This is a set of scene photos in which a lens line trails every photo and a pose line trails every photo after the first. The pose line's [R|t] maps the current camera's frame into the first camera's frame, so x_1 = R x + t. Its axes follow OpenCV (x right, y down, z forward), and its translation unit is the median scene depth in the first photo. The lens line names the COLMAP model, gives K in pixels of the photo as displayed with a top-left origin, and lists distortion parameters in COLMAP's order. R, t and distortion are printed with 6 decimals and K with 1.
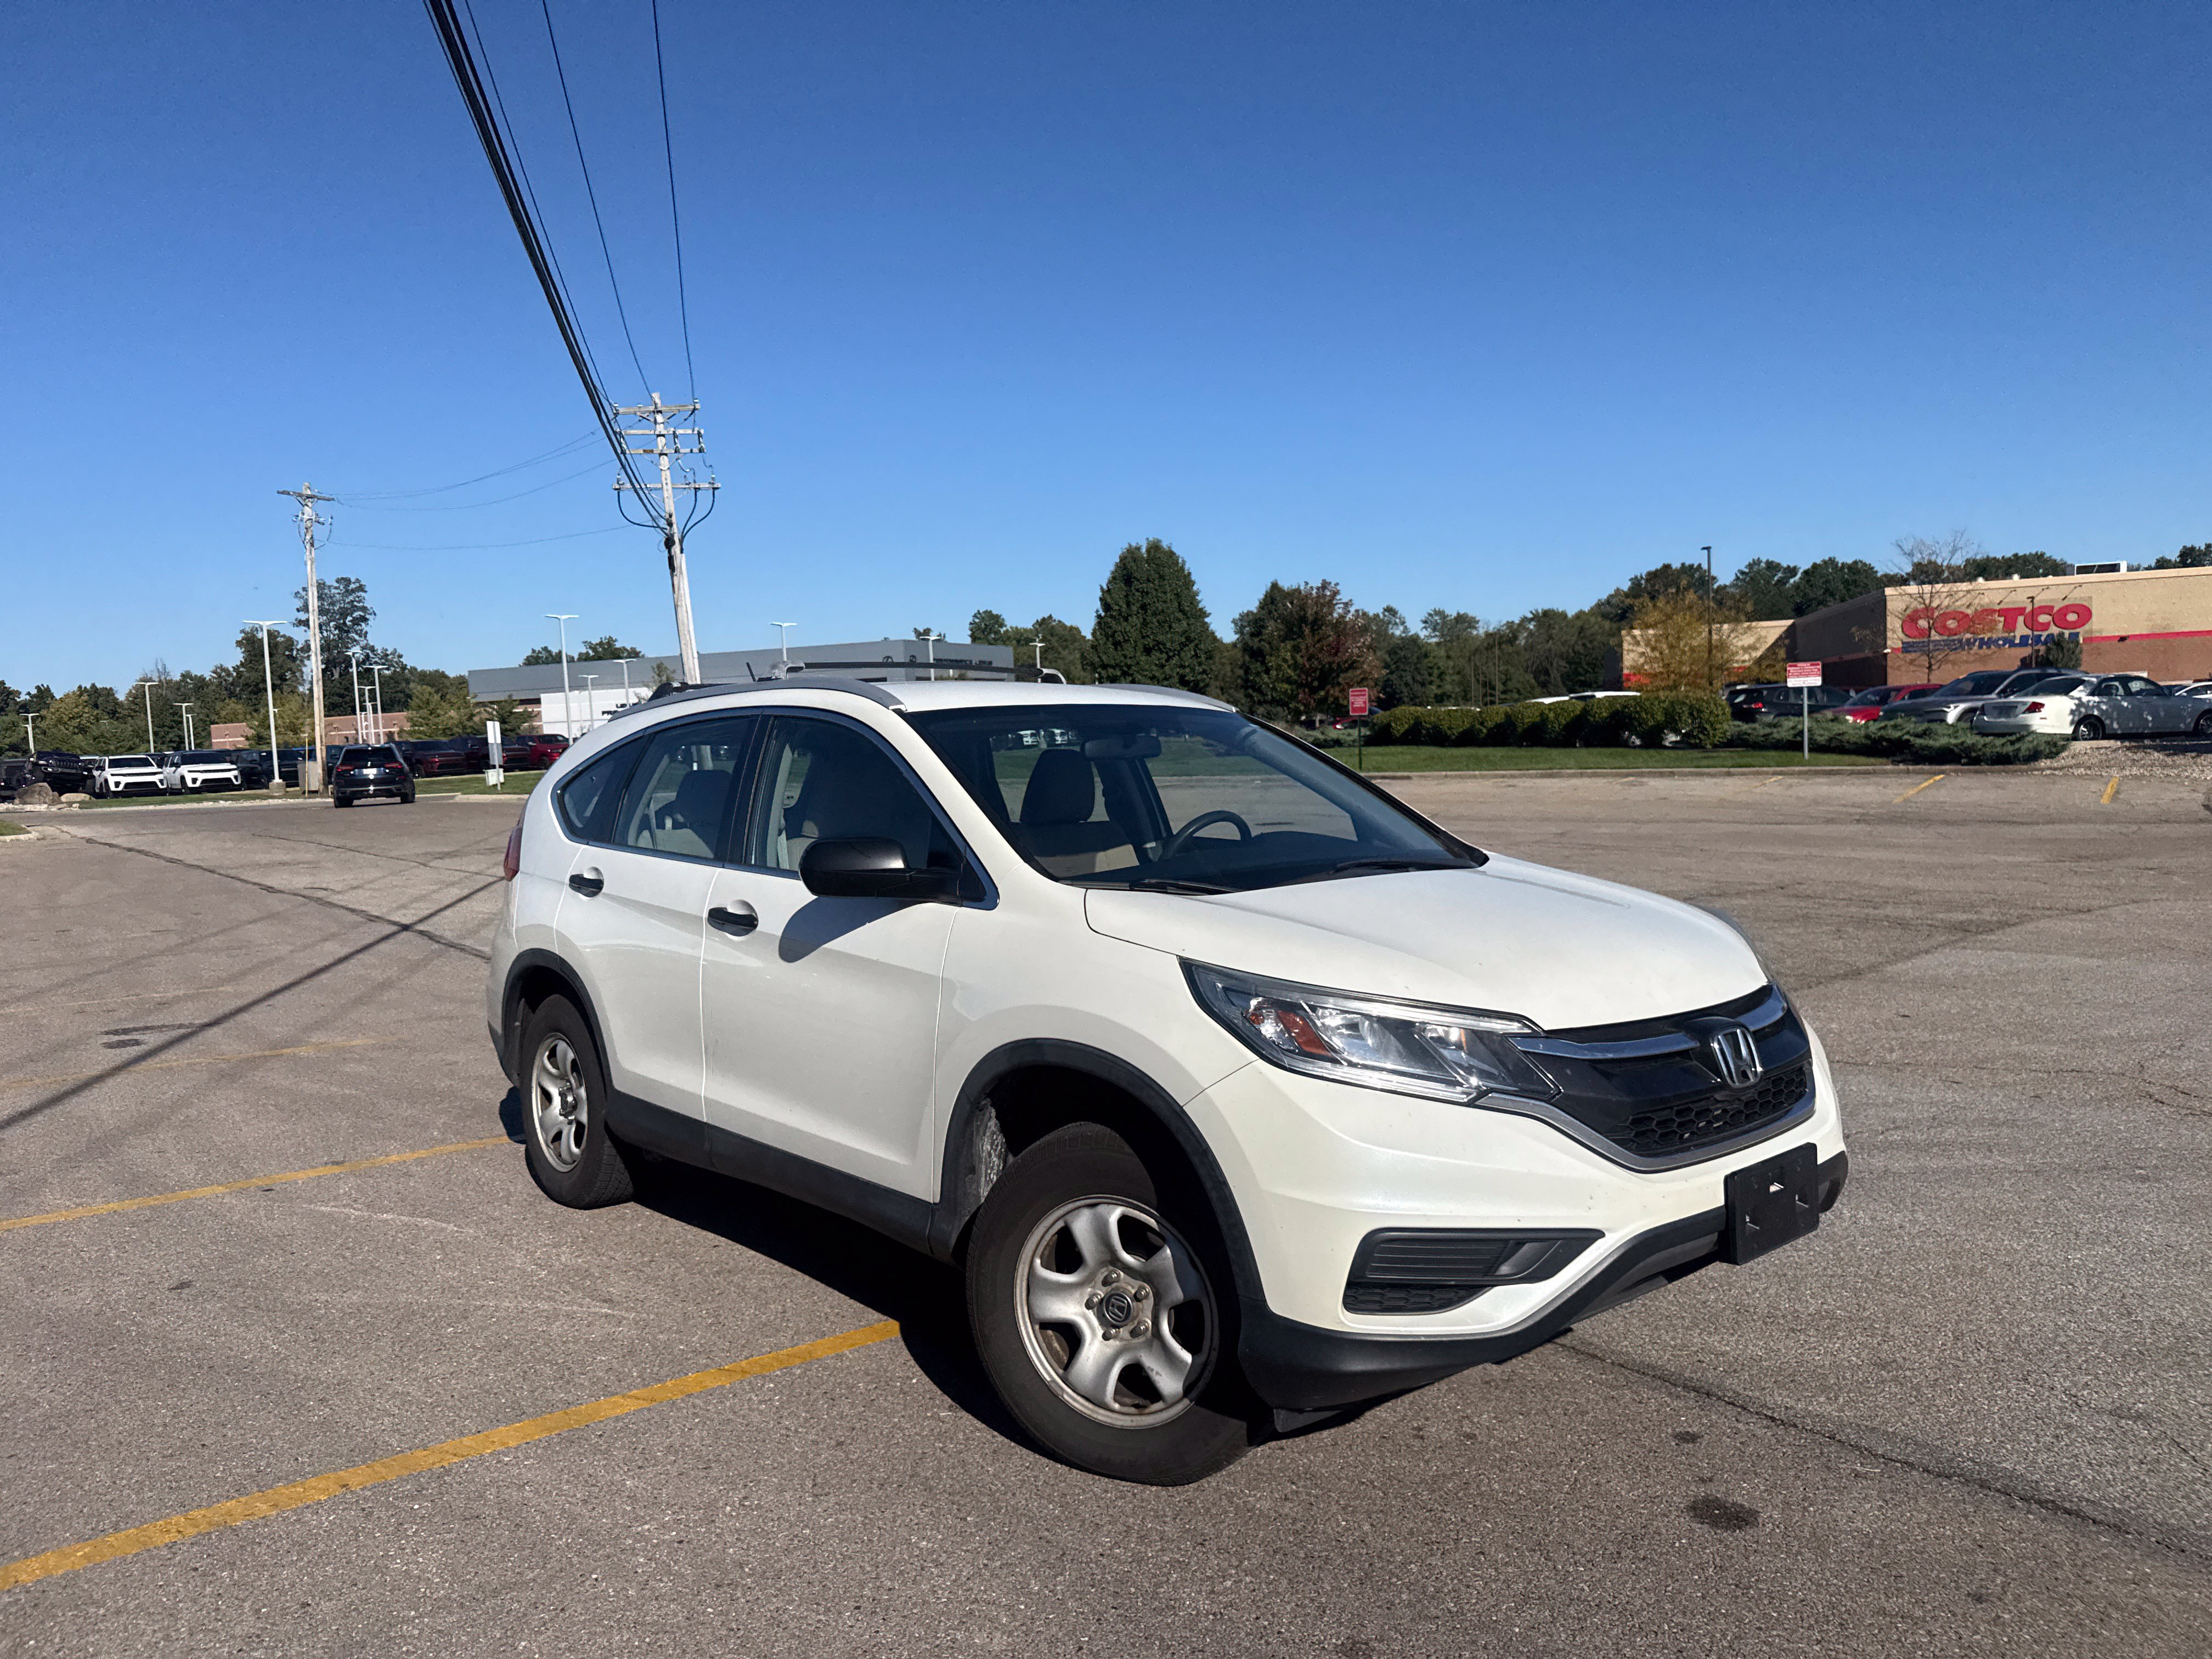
lens RADIAL K [[1539.0, 0, 1113.7], [0, 1539.0, 865.2], [0, 0, 1]] dist [0.115390, -0.175727]
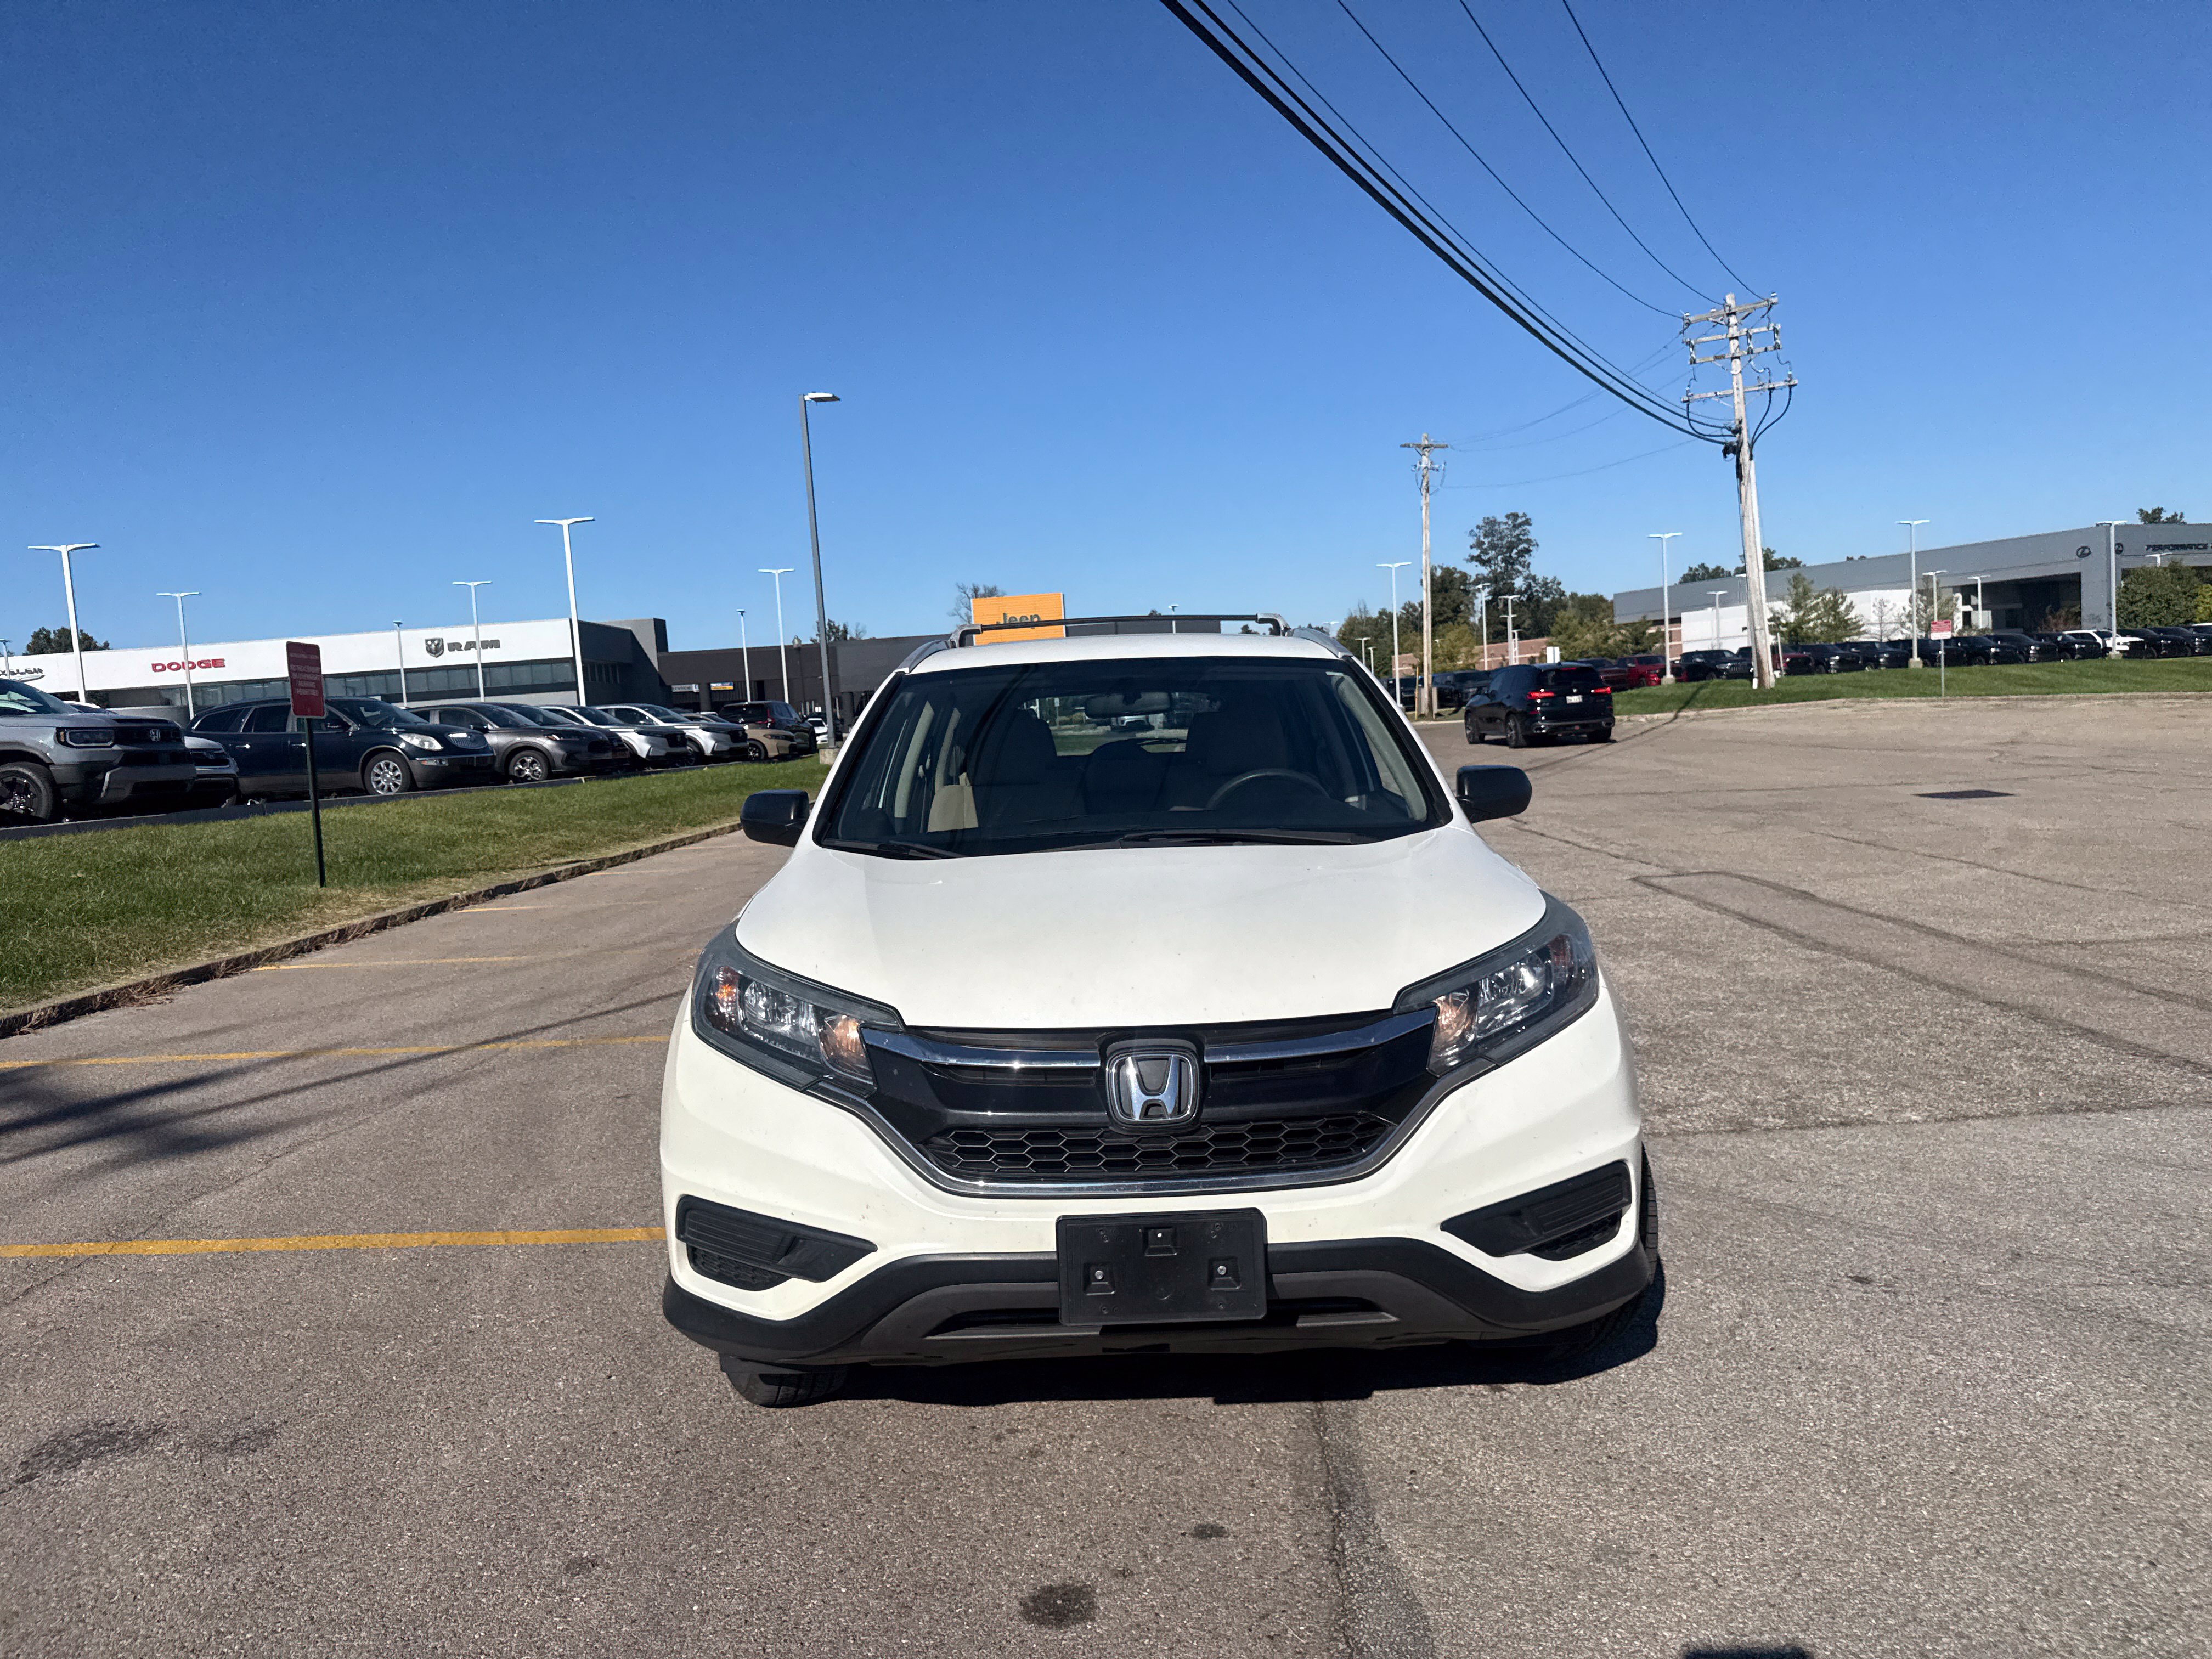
lens RADIAL K [[1550.3, 0, 1117.5], [0, 1550.3, 841.1], [0, 0, 1]] dist [0.063675, -0.084488]
pose [[0.756908, 0.049830, -0.651619, 0.326703], [-0.025849, 0.998591, 0.046338, -0.017146], [0.653010, -0.018230, 0.757130, 0.126503]]
